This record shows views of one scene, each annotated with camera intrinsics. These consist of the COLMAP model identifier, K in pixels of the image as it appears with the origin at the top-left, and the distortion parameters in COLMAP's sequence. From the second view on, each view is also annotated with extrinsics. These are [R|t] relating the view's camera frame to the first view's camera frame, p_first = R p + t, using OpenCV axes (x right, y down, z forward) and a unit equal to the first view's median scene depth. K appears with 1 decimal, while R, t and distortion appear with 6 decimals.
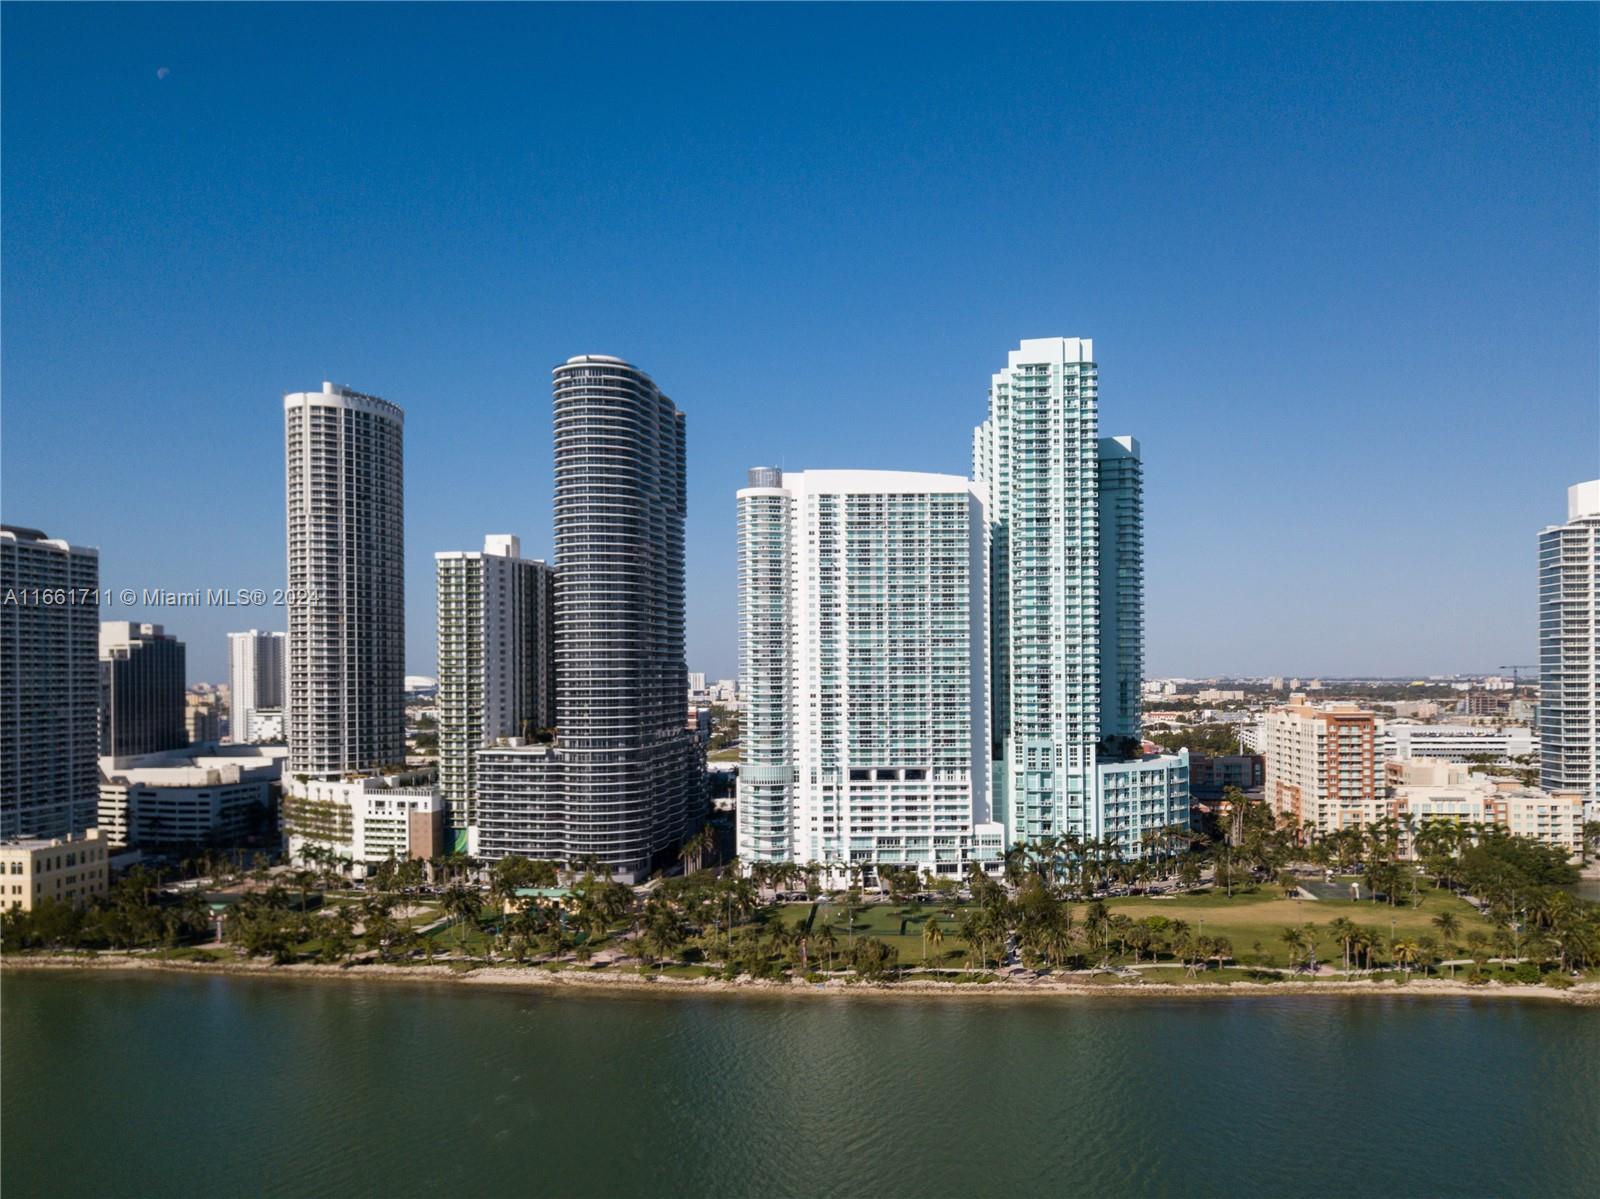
lens RADIAL K [[1222.1, 0, 752.9], [0, 1222.1, 672.9], [0, 0, 1]] dist [0.026375, -0.003286]
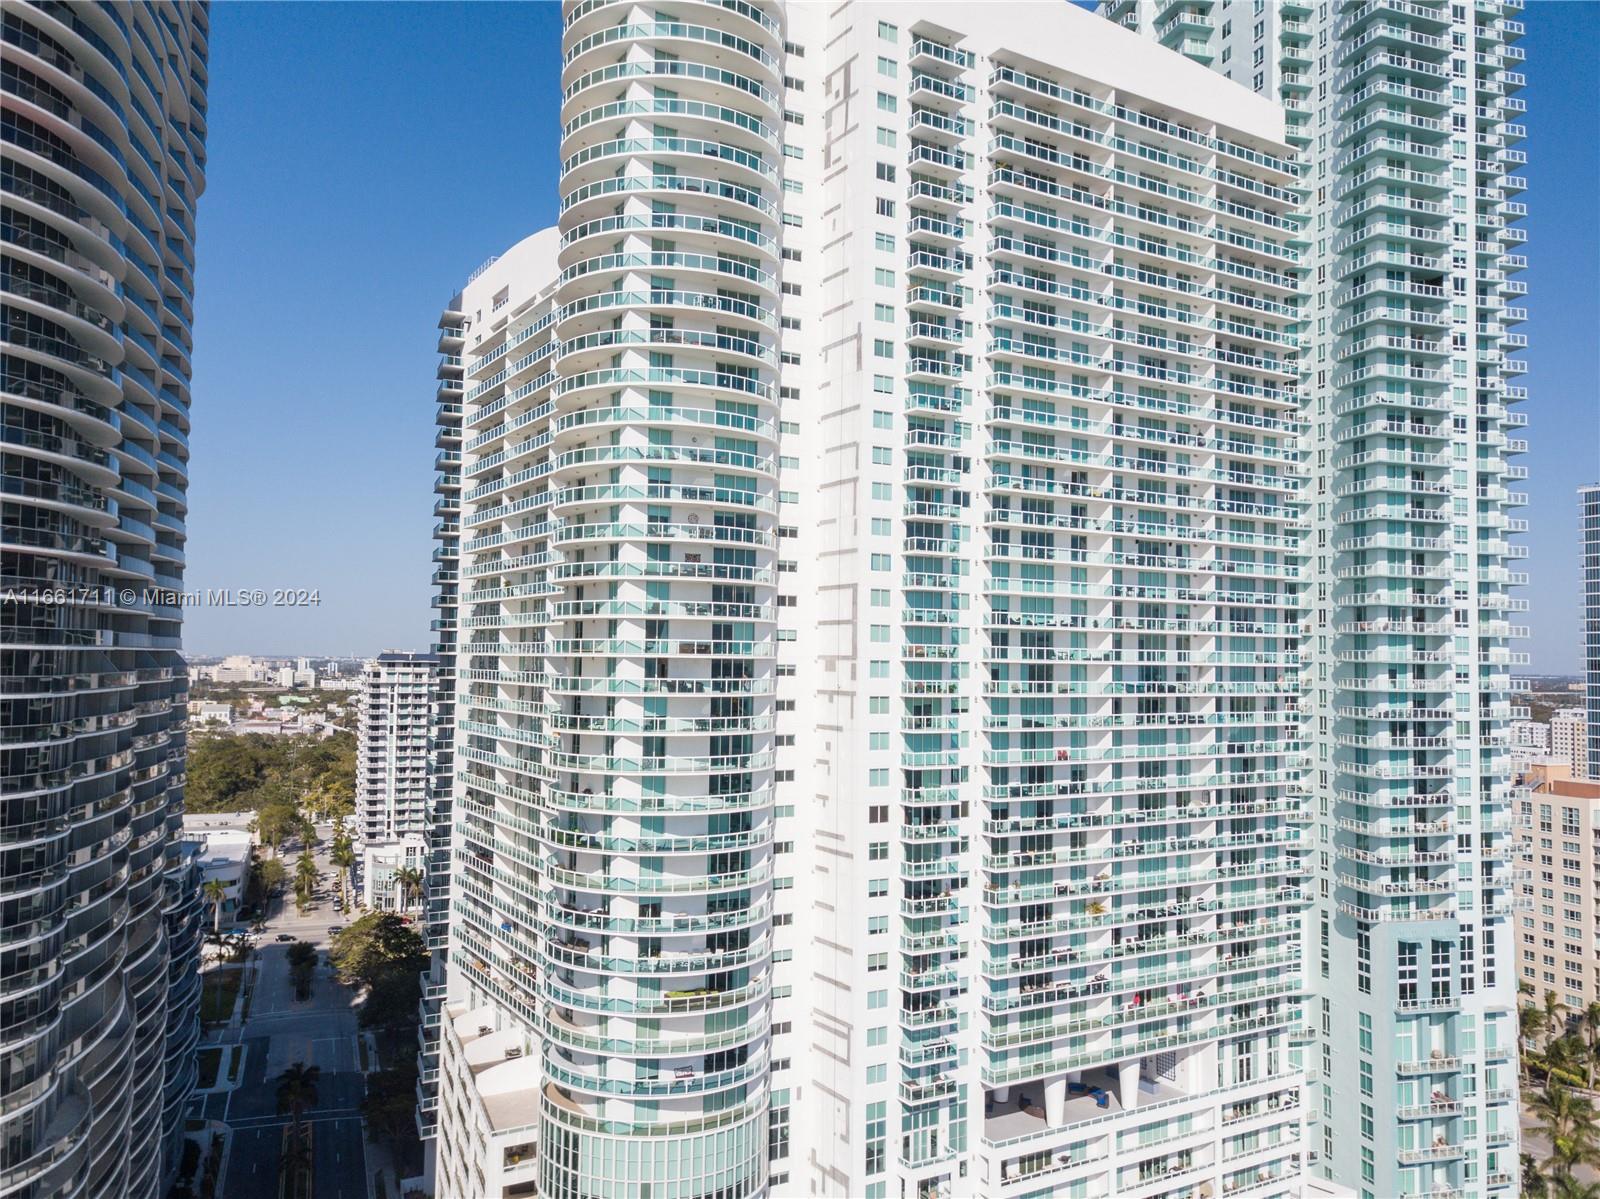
lens RADIAL K [[1222.1, 0, 790.2], [0, 1222.1, 606.5], [0, 0, 1]] dist [0.026375, -0.003286]
pose [[0.864538, 0.041923, 0.500816, -0.092654], [-0.024352, 0.998839, -0.041574, -0.012746], [-0.501977, 0.023747, 0.864555, 0.790919]]
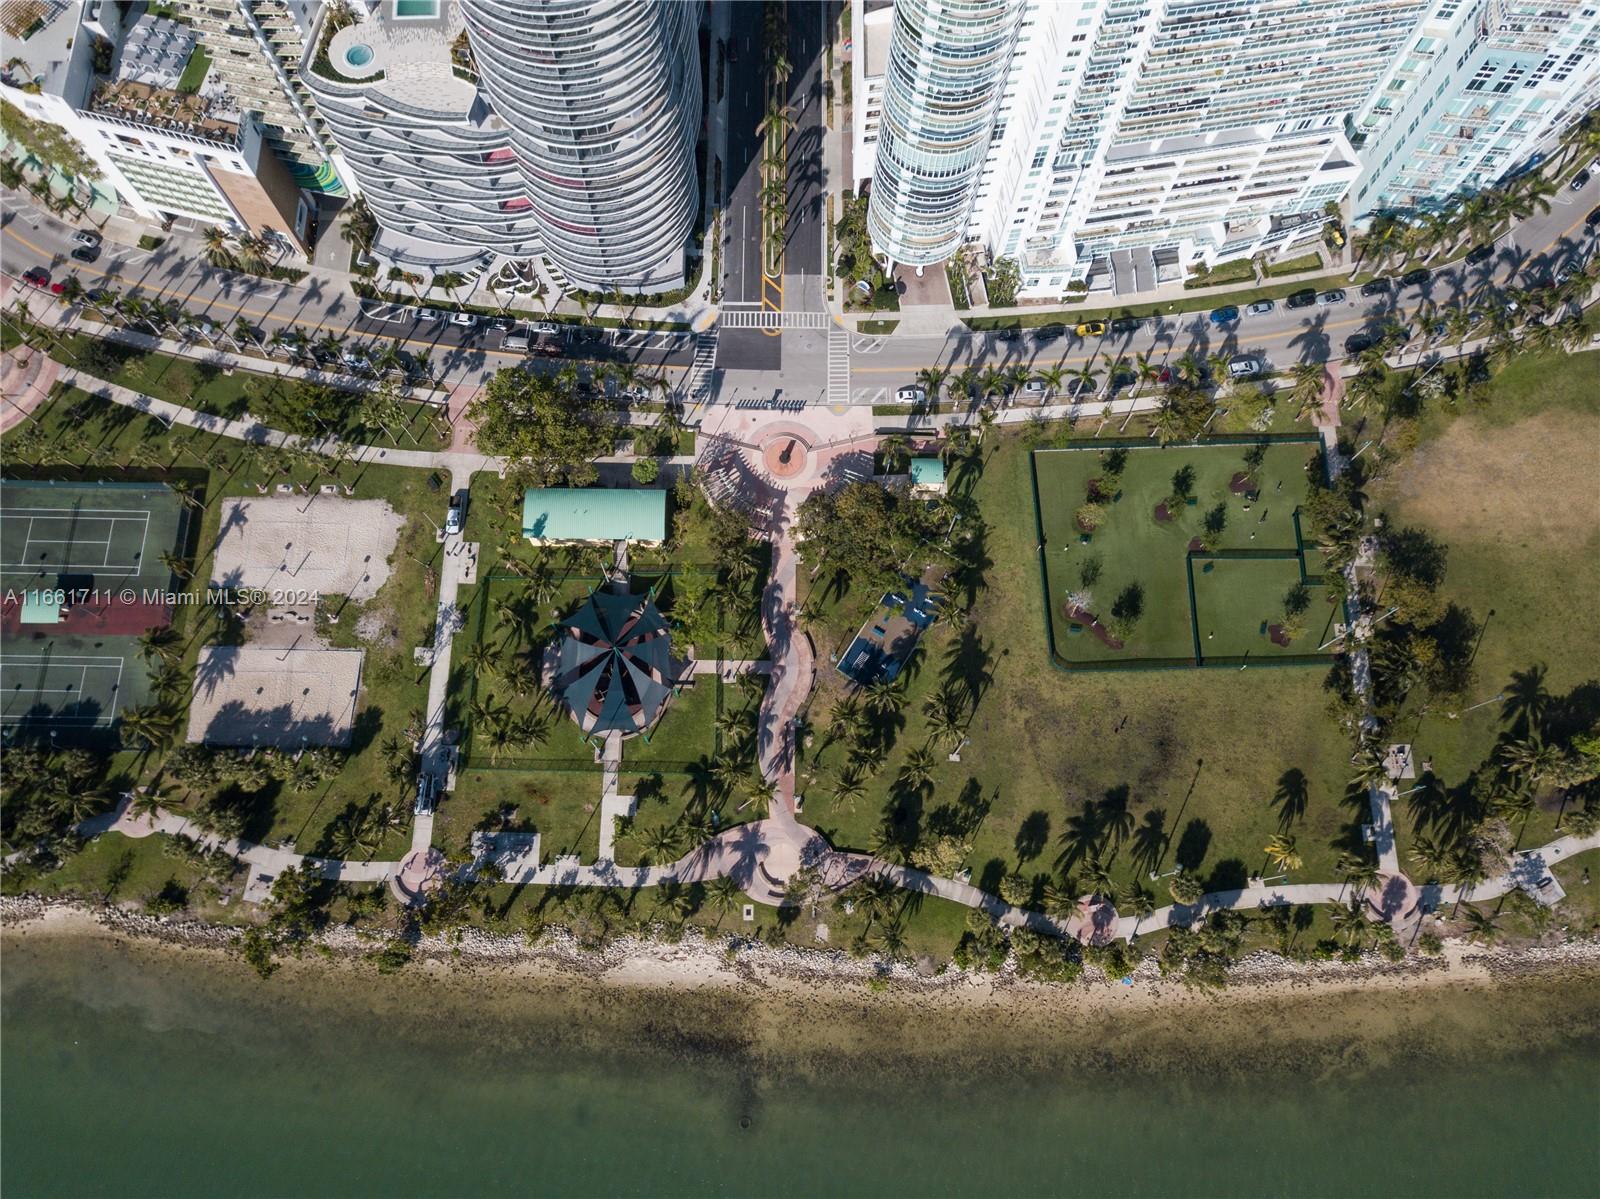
lens RADIAL K [[1222.1, 0, 768.6], [0, 1222.1, 616.6], [0, 0, 1]] dist [0.026375, -0.003286]
pose [[0.989501, -0.134364, 0.053243, -0.110093], [-0.011247, 0.295691, 0.955218, -0.334820], [-0.144091, -0.945787, 0.291075, 0.692658]]
